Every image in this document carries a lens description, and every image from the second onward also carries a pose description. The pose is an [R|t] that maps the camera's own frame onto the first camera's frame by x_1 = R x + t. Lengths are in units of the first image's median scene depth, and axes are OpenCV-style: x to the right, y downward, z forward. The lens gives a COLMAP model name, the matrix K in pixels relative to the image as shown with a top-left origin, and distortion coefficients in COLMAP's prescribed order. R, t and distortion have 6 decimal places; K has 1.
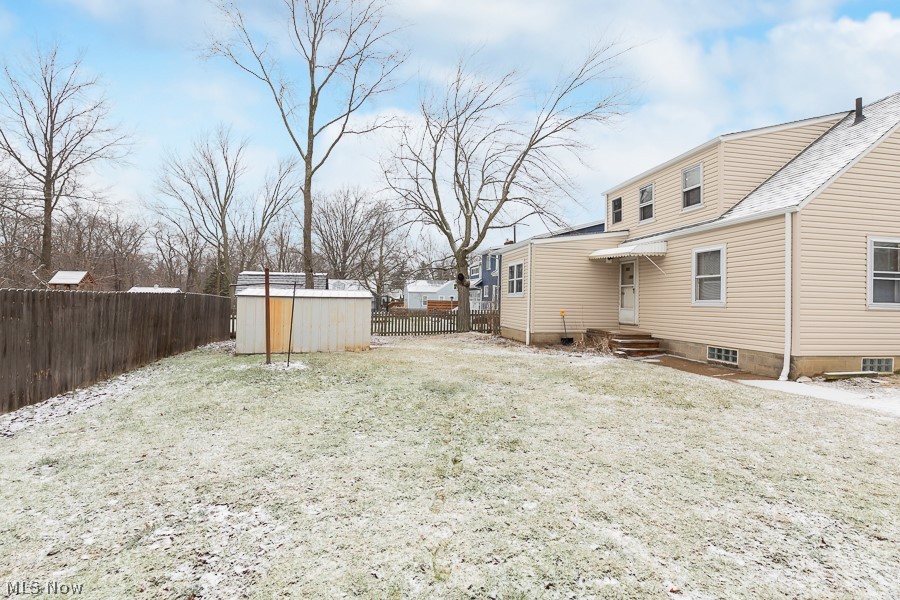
lens RADIAL K [[387.8, 0, 448.1], [0, 387.8, 298.8], [0, 0, 1]] dist [0.001141, 0.000827]
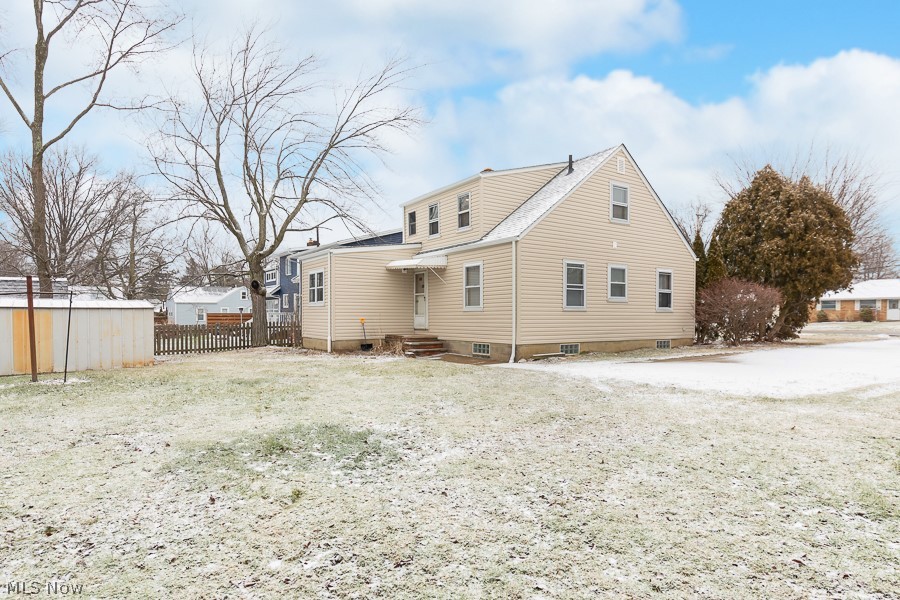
lens RADIAL K [[502.9, 0, 447.7], [0, 502.9, 321.3], [0, 0, 1]] dist [-0.003516, -0.001808]
pose [[0.917783, -0.024228, 0.396343, -0.021794], [0.015816, 0.999575, 0.024480, 0.006550], [-0.396768, -0.016199, 0.917776, -0.239655]]
